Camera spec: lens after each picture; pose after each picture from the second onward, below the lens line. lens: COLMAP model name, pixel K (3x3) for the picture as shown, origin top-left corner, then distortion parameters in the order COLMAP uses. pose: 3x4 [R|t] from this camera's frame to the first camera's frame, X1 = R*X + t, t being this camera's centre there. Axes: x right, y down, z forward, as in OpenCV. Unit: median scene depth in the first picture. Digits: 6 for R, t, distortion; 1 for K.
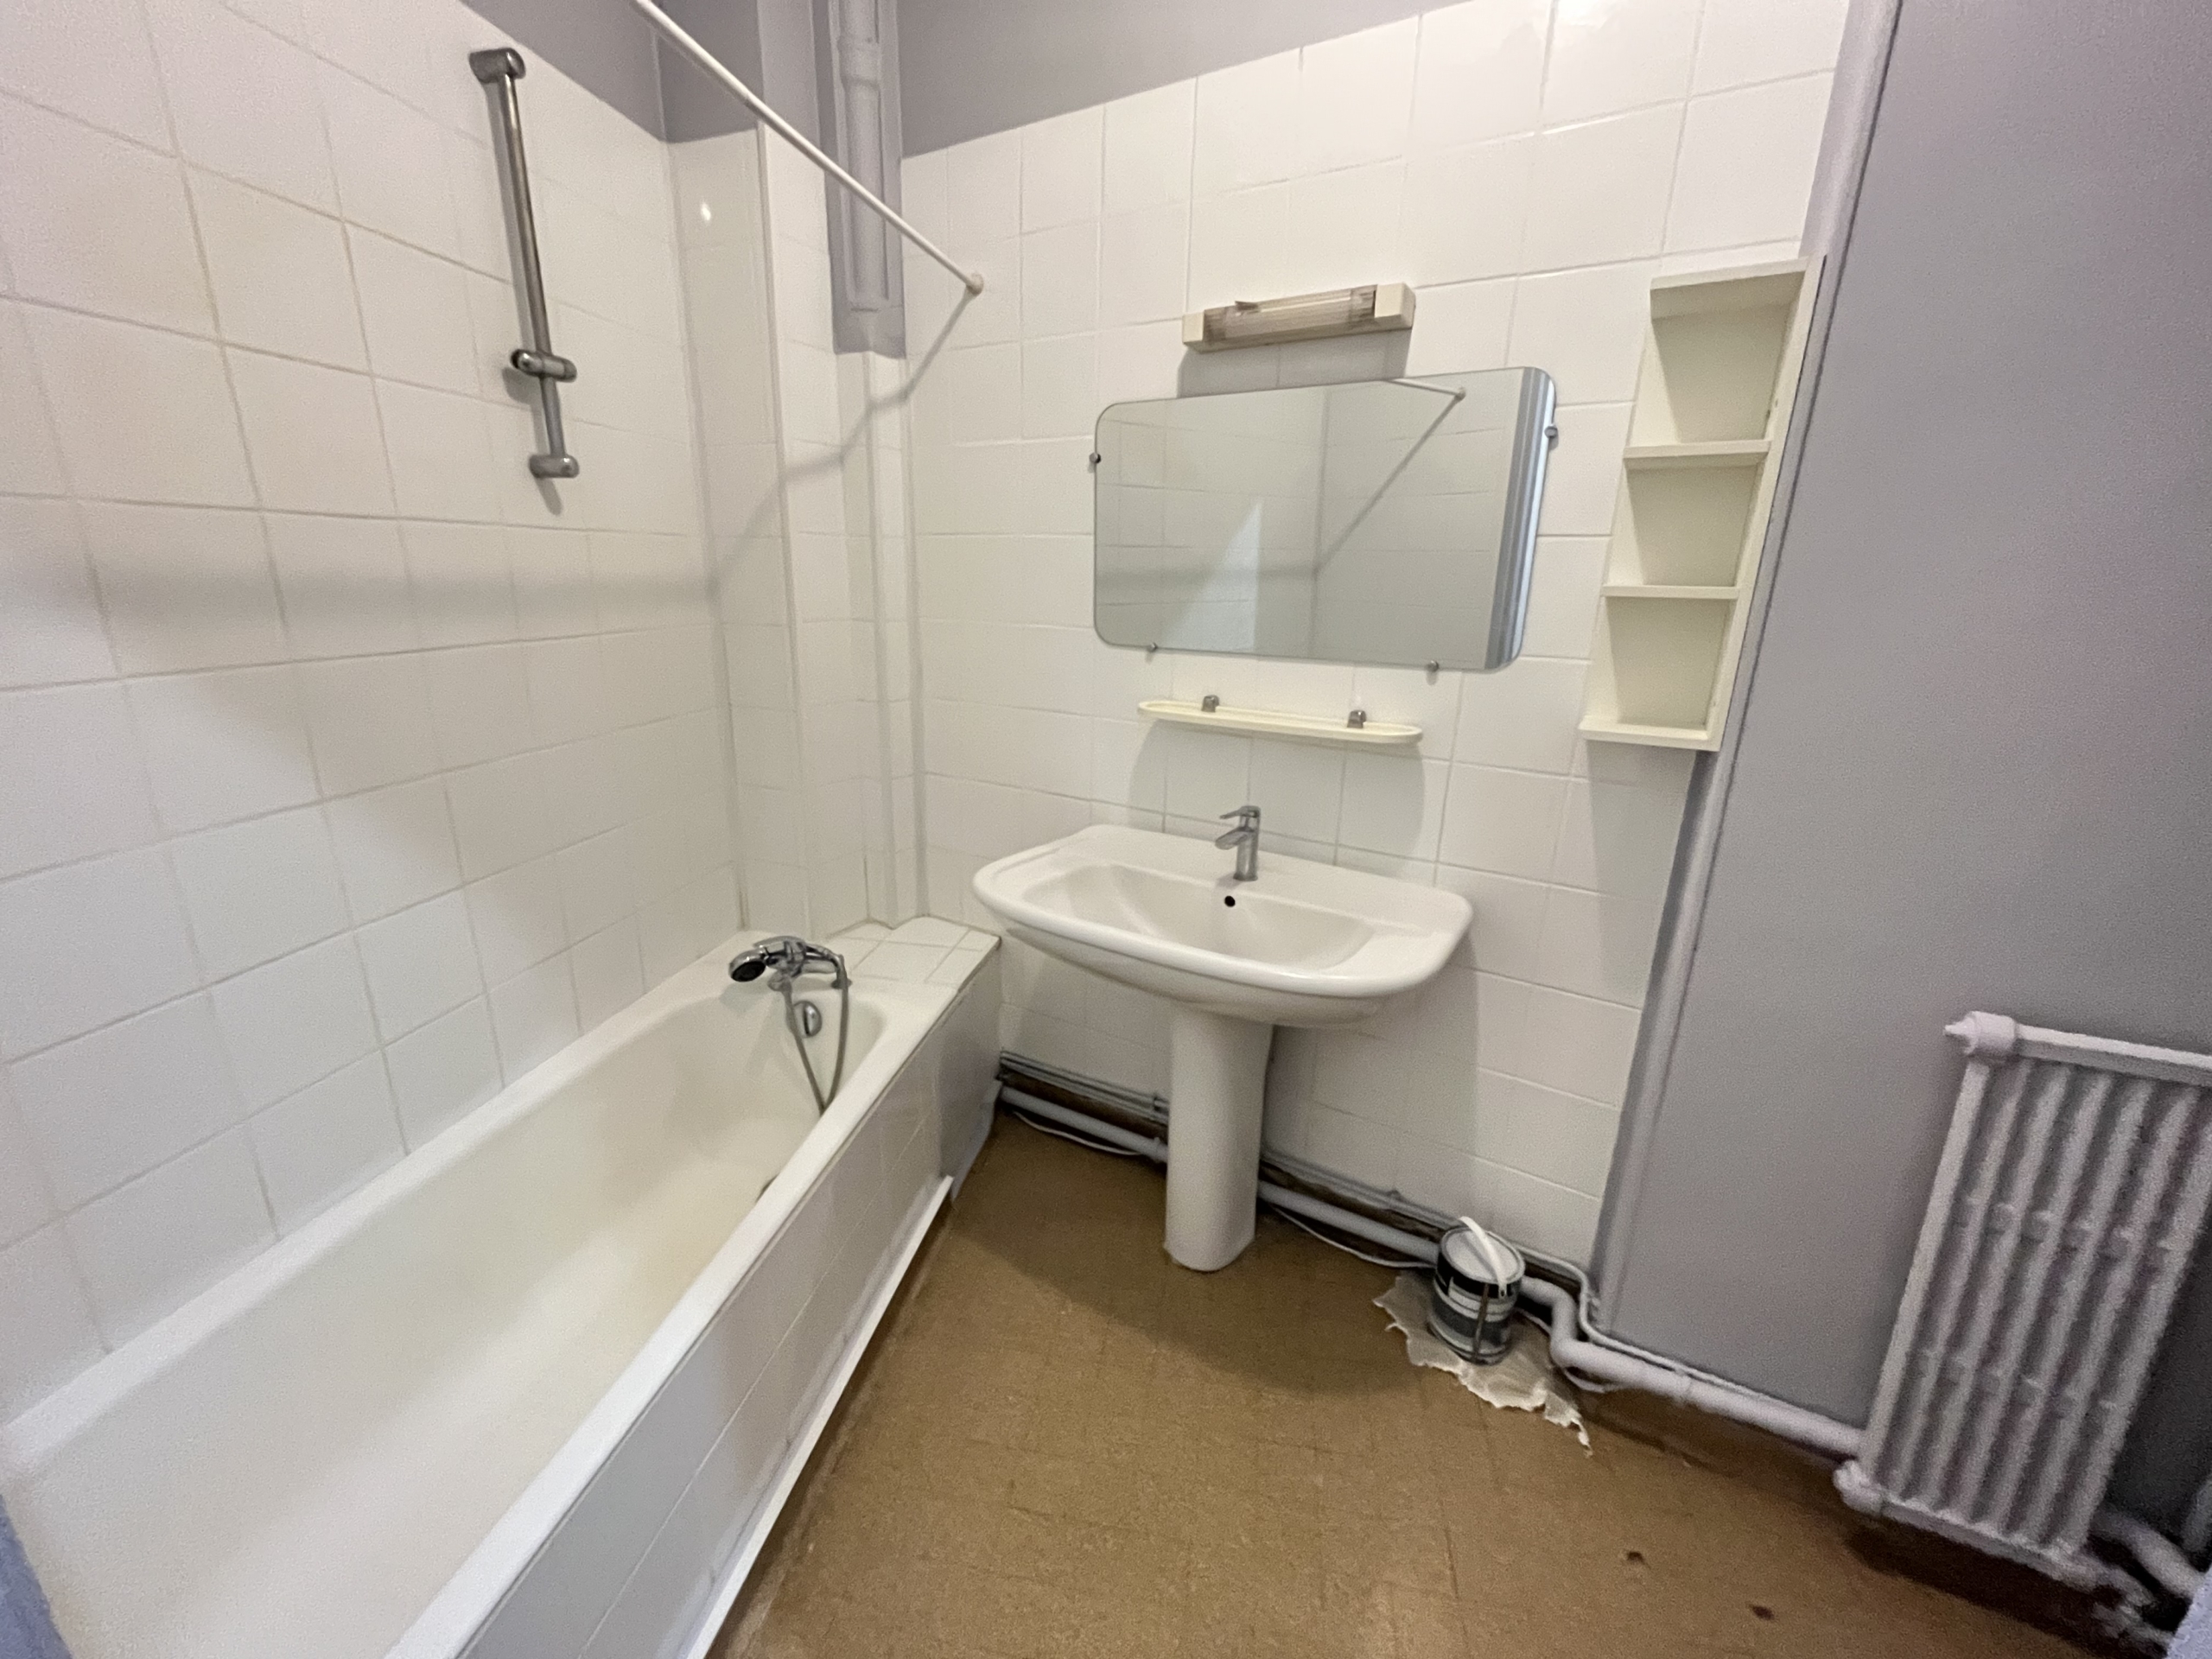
lens RADIAL K [[903.8, 0, 1108.9], [0, 903.8, 831.3], [0, 0, 1]] dist [-0.005091, 0.000120]
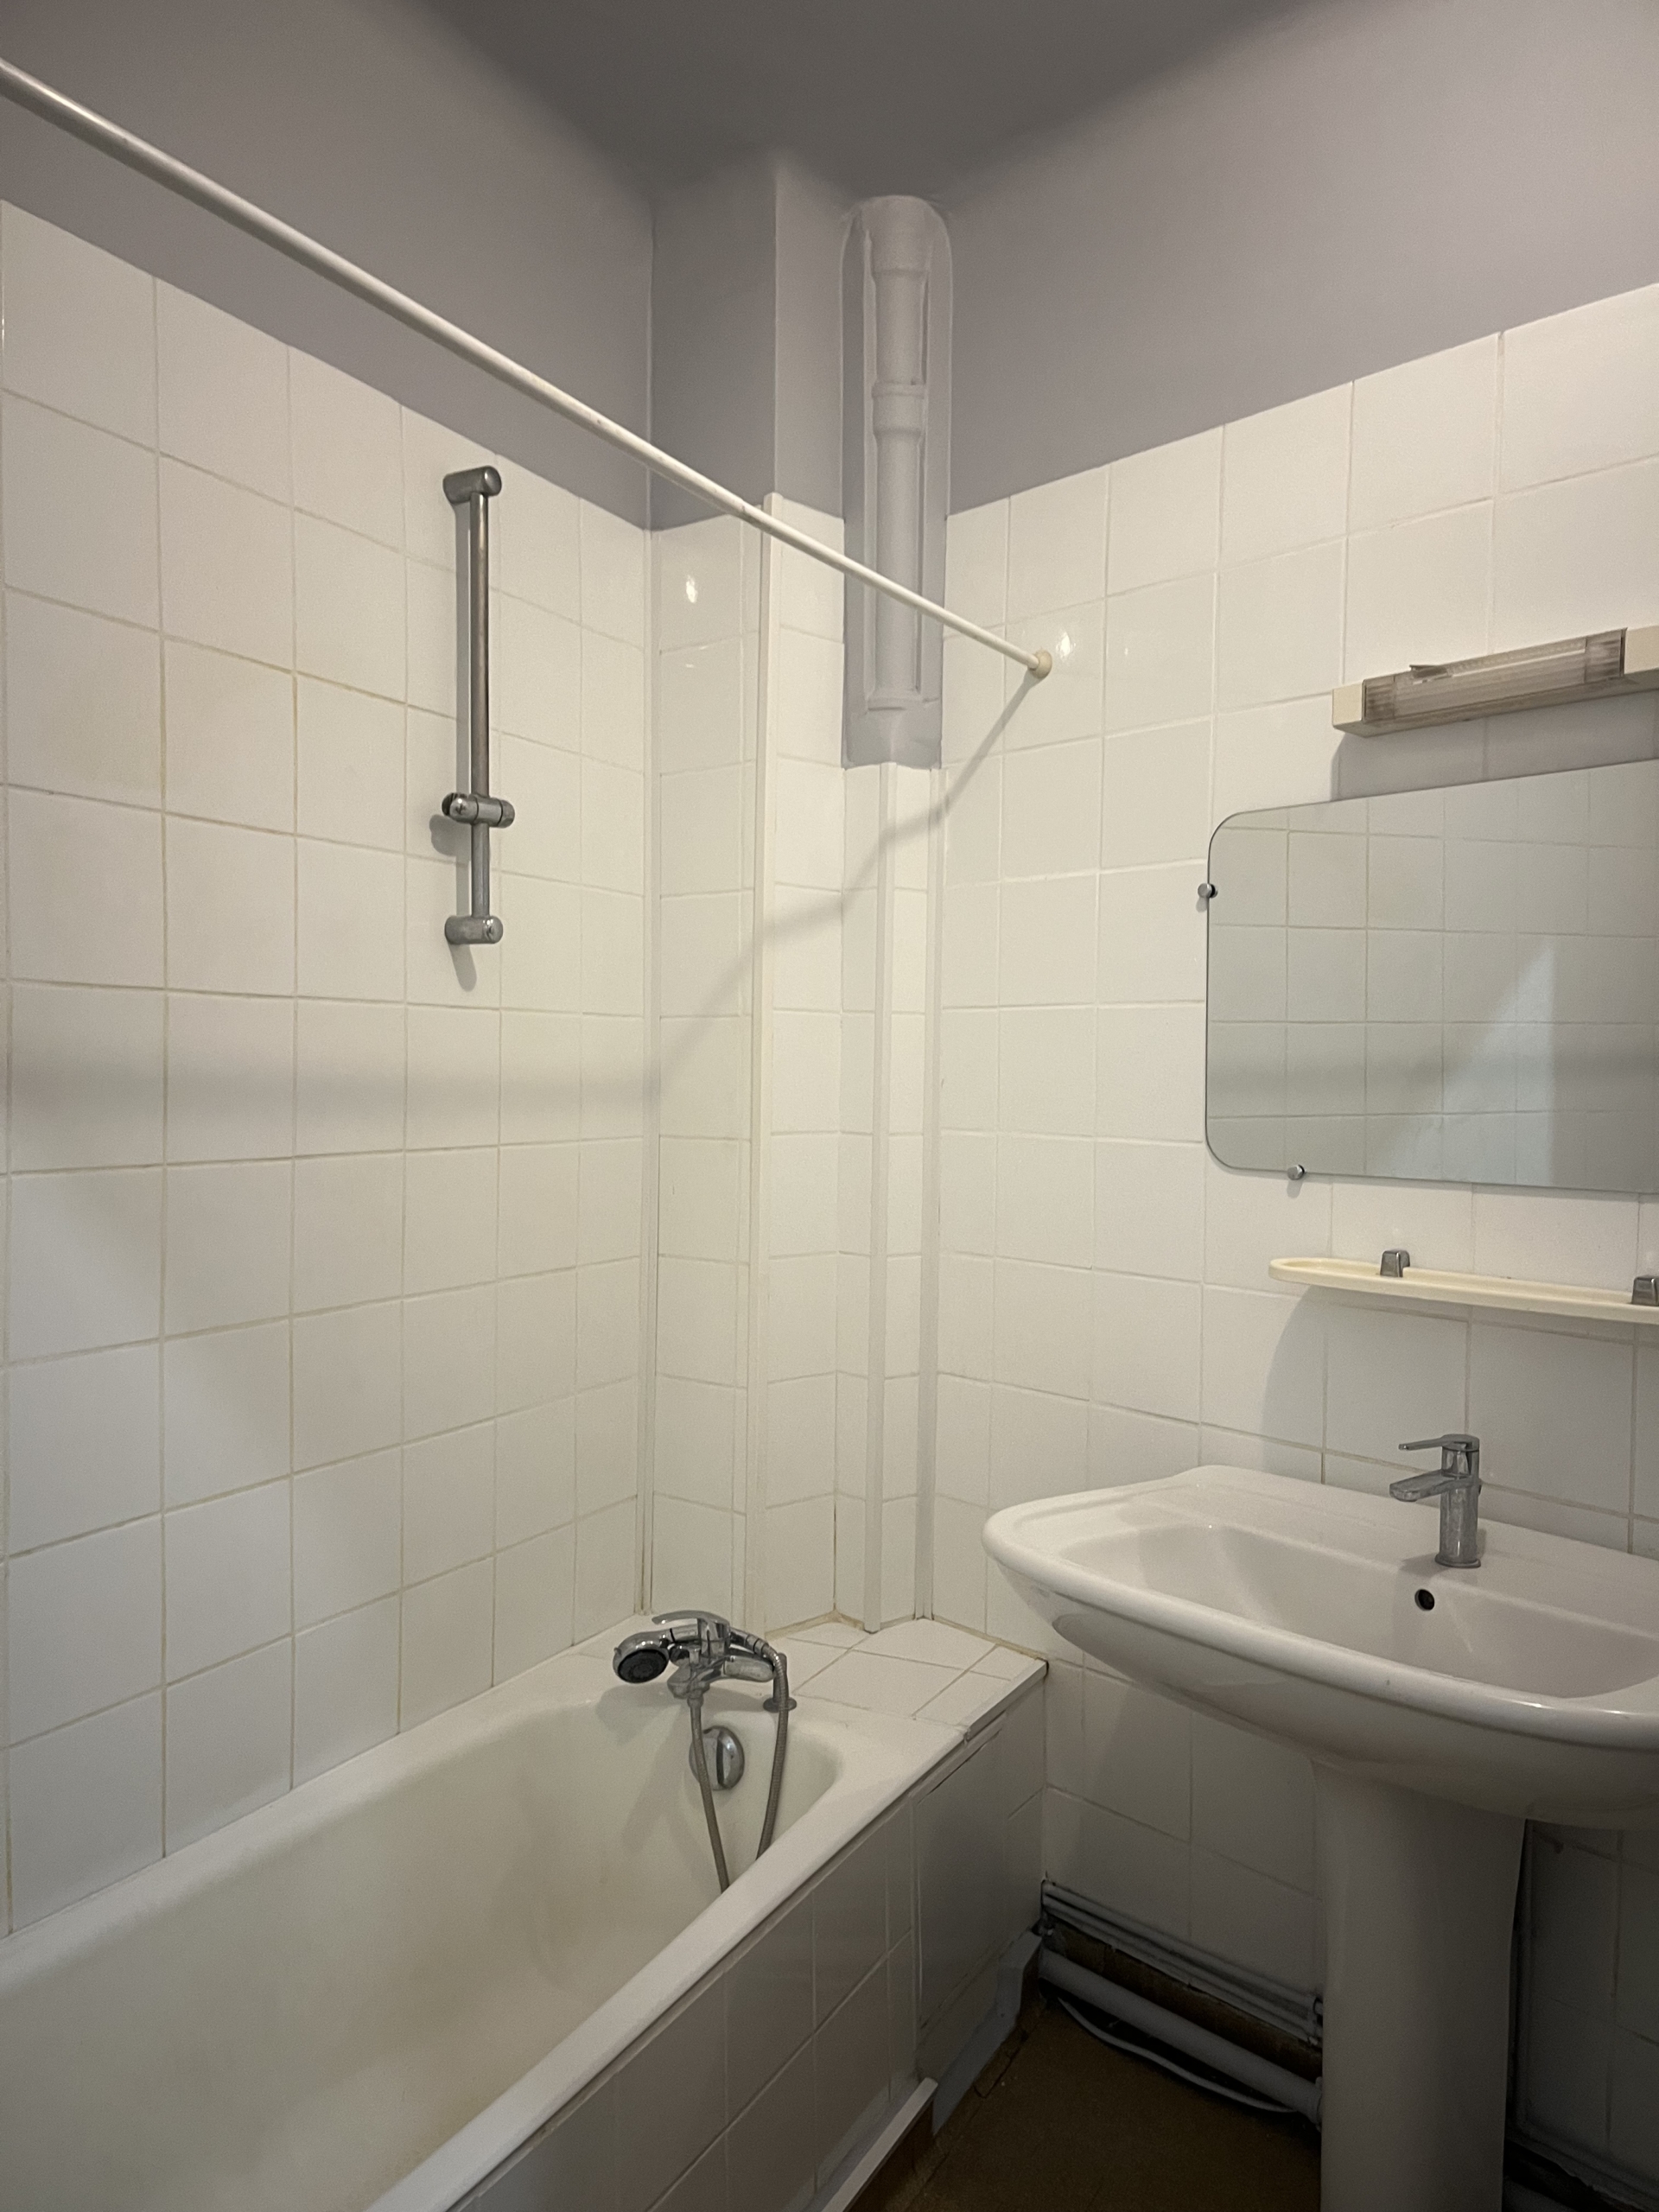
lens RADIAL K [[1680.5, 0, 827.5], [0, 1680.5, 1106.7], [0, 0, 1]] dist [0.052013, -0.056187]
pose [[0.955998, -0.003352, -0.293353, 0.078731], [-0.073266, 0.965522, -0.249799, 0.064587], [0.284076, 0.260300, 0.922792, -0.169409]]
